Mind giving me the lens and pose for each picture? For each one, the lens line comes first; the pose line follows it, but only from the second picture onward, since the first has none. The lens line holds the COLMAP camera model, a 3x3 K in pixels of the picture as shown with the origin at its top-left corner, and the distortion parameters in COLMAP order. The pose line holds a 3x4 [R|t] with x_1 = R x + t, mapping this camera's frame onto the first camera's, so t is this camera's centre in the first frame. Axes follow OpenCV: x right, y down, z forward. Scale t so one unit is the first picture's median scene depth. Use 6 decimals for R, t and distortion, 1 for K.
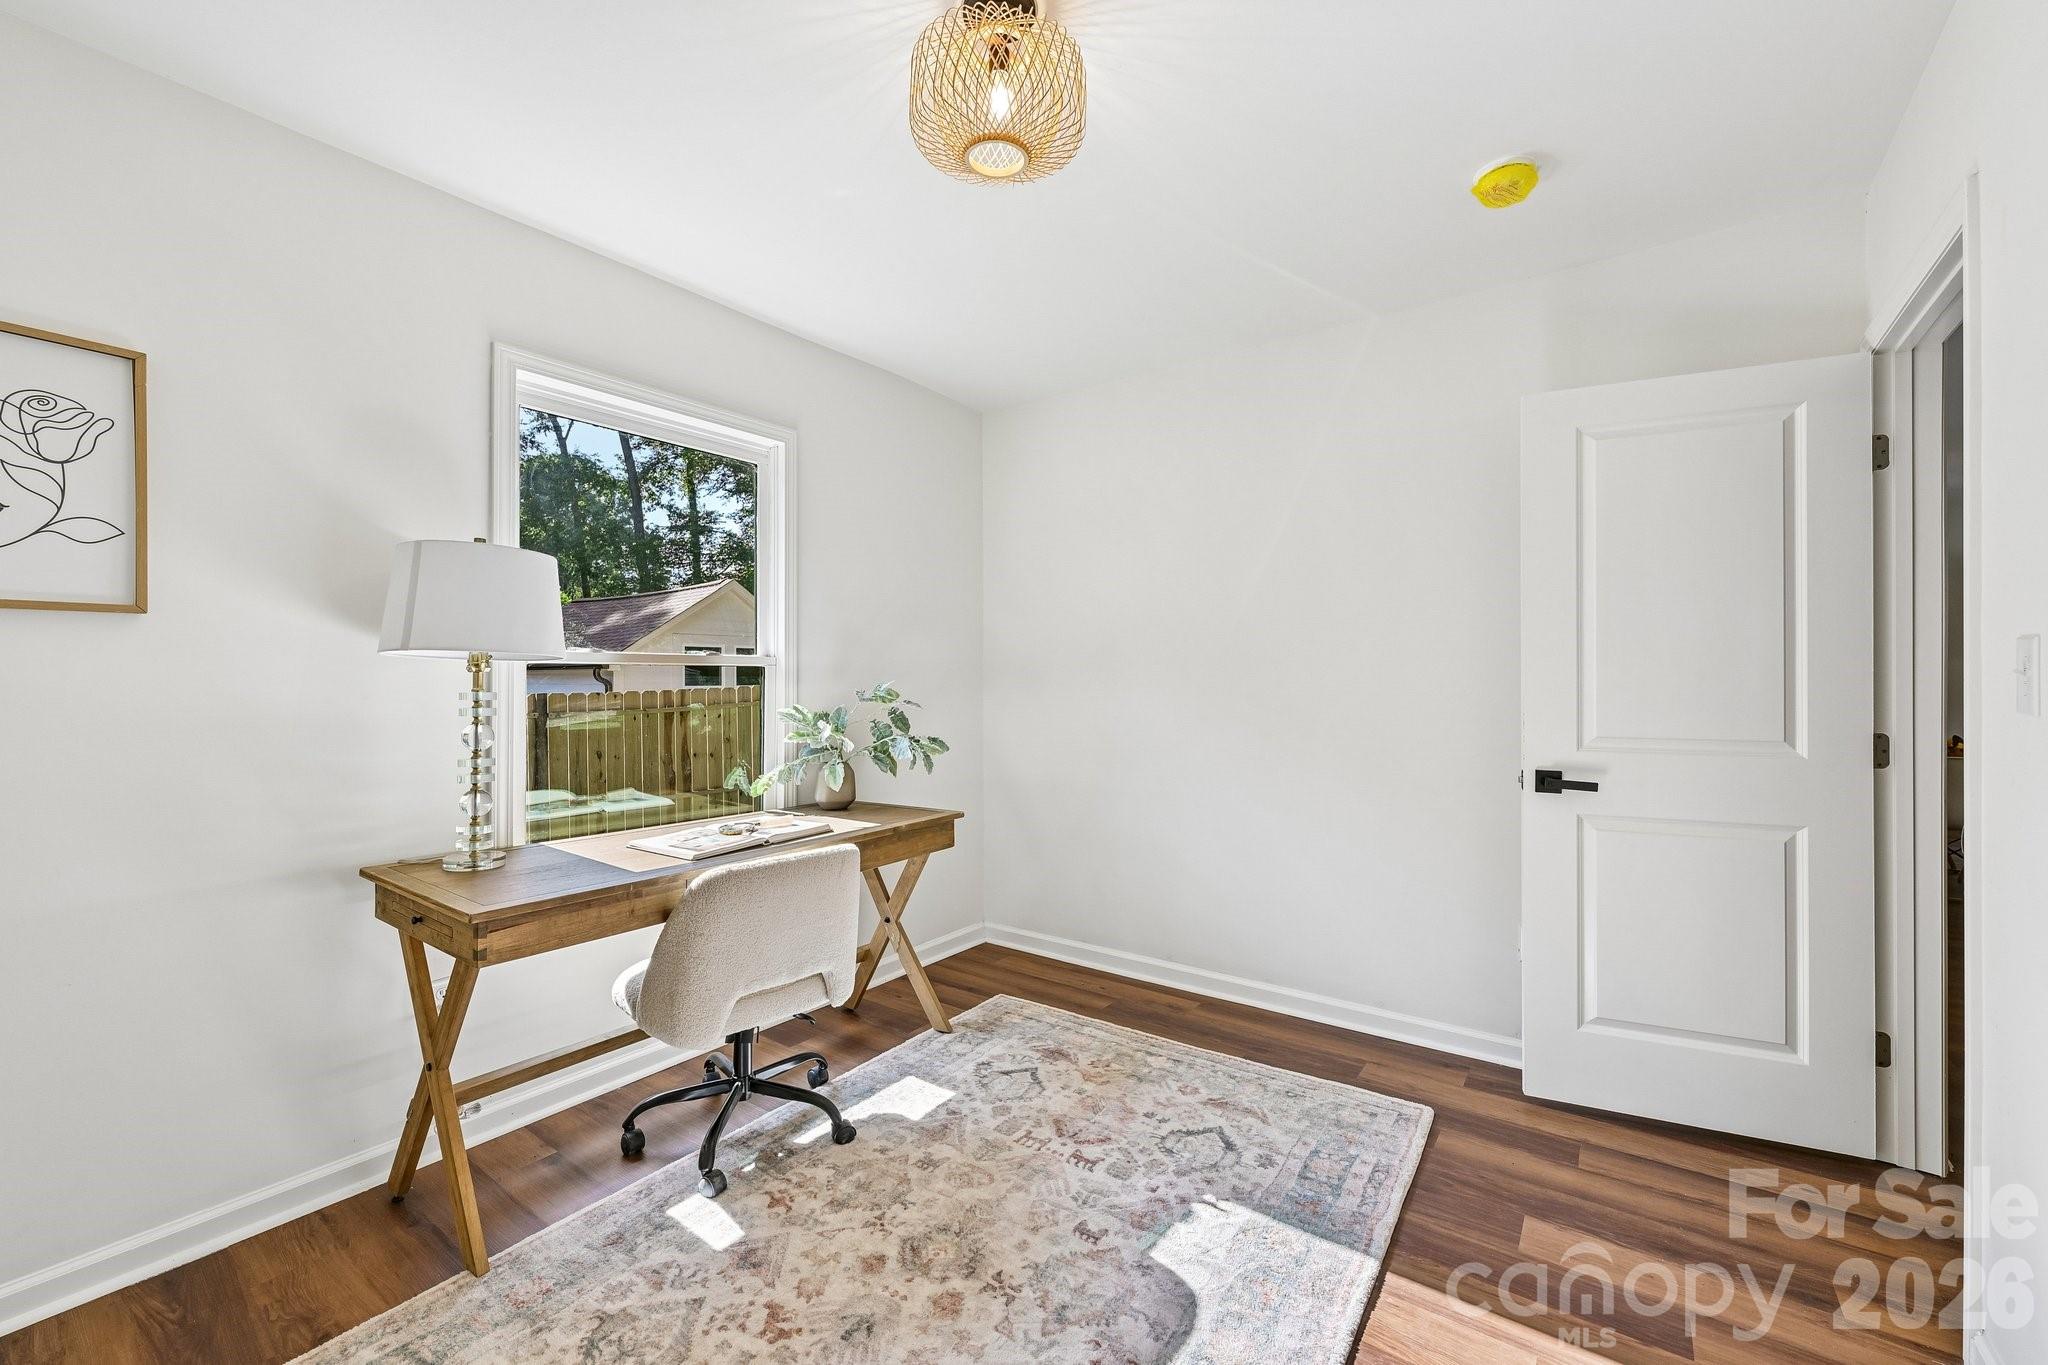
lens RADIAL K [[831.0, 0, 1014.6], [0, 831.0, 677.1], [0, 0, 1]] dist [0.000726, 0.000403]
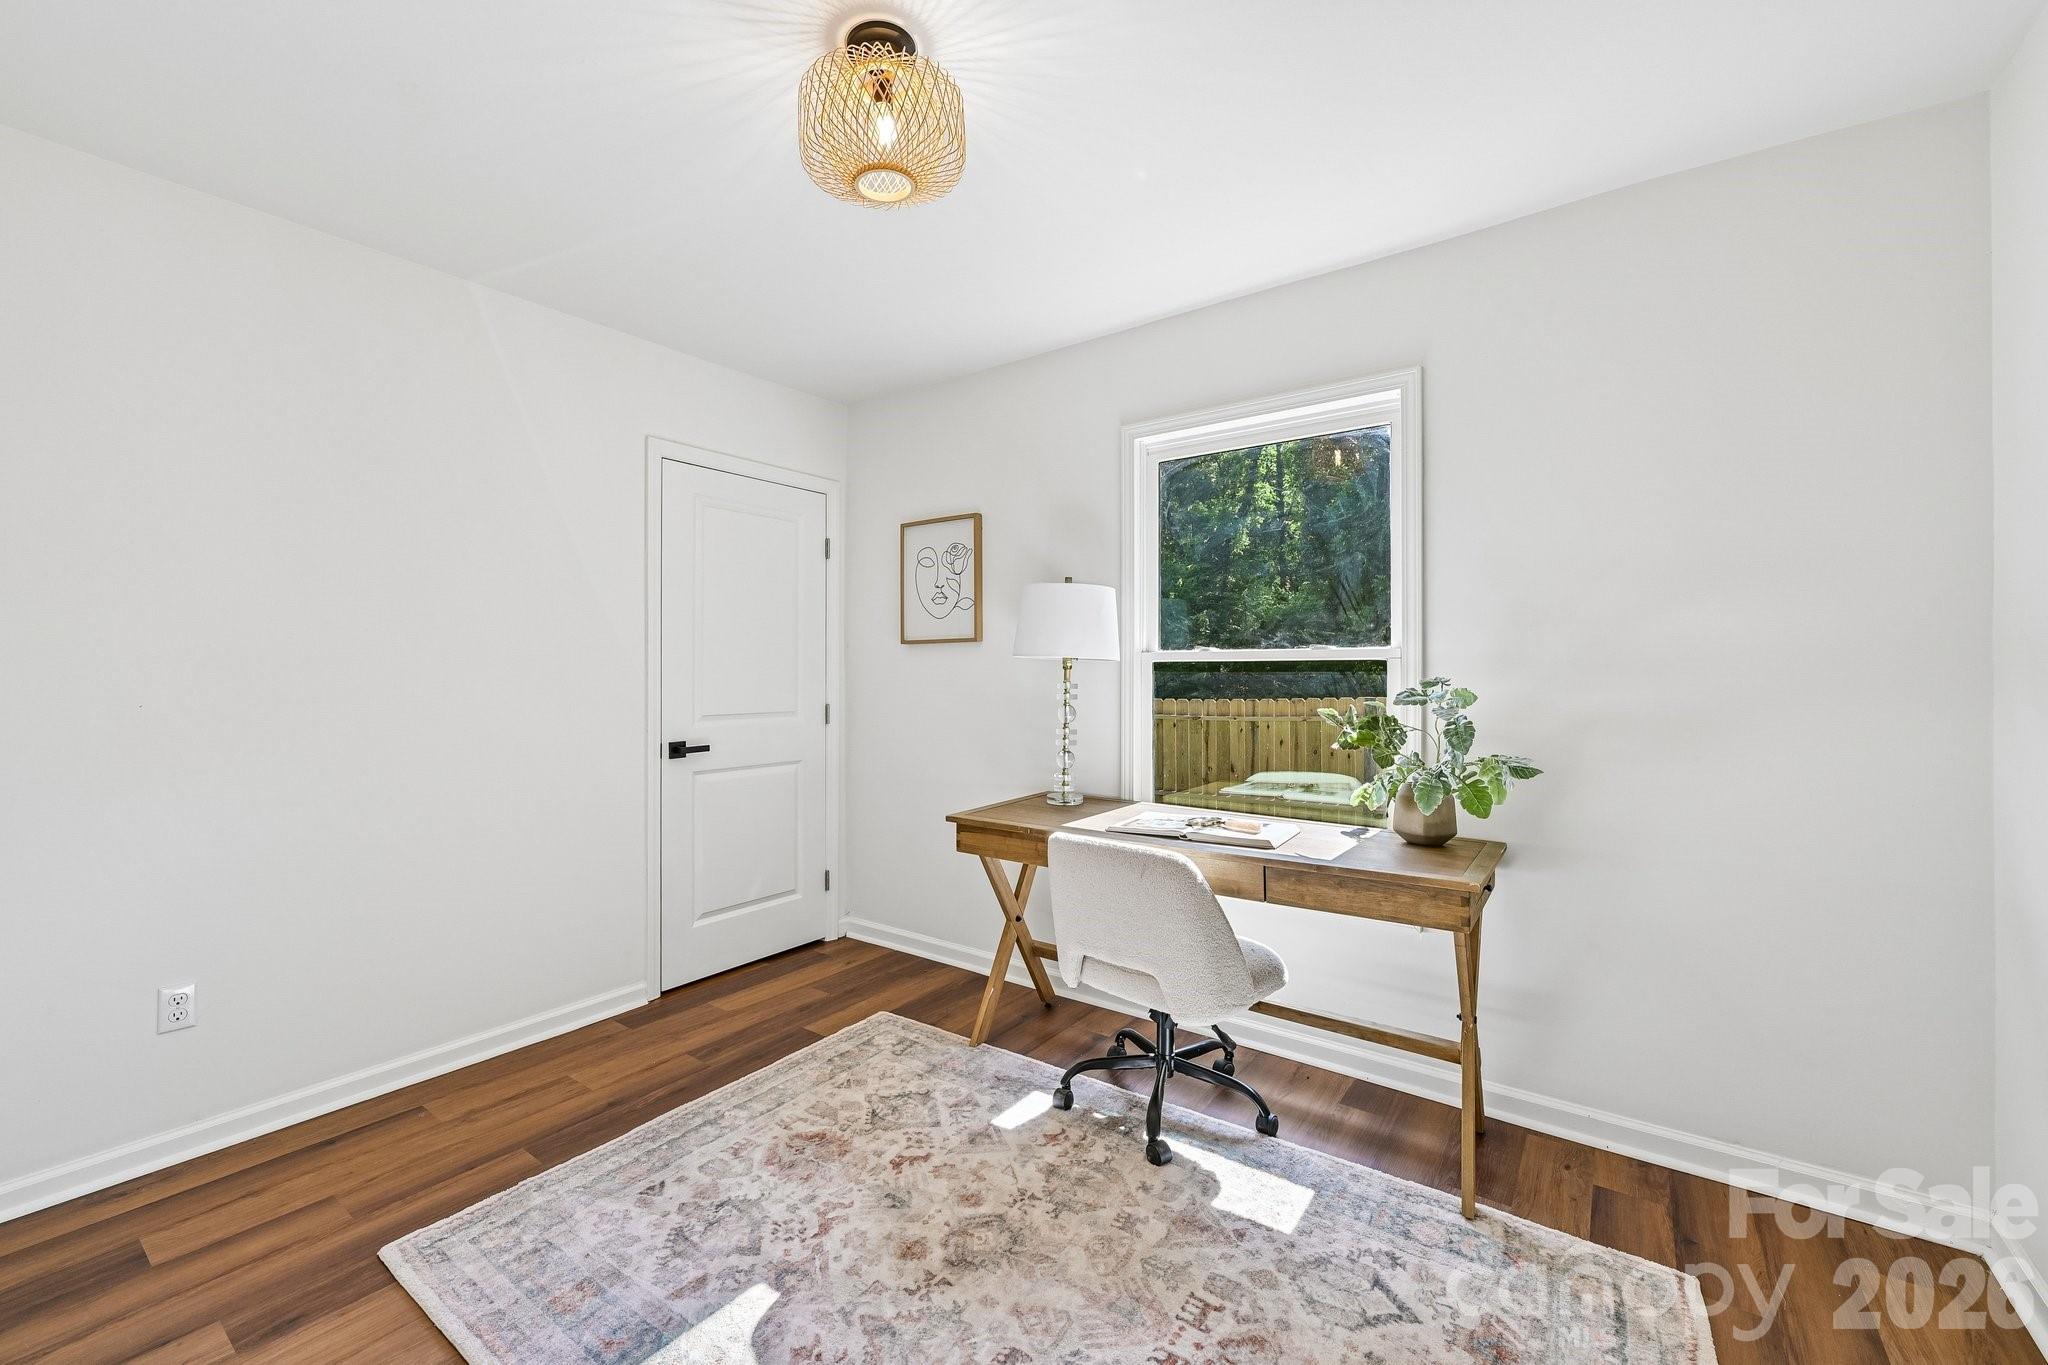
lens RADIAL K [[831.0, 0, 1014.5], [0, 831.0, 676.1], [0, 0, 1]] dist [0.000726, 0.000403]
pose [[0.005995, 0.005258, -0.999968, 0.850841], [-0.000919, 0.999986, 0.005252, -0.003165], [0.999982, 0.000887, 0.005999, 0.951256]]
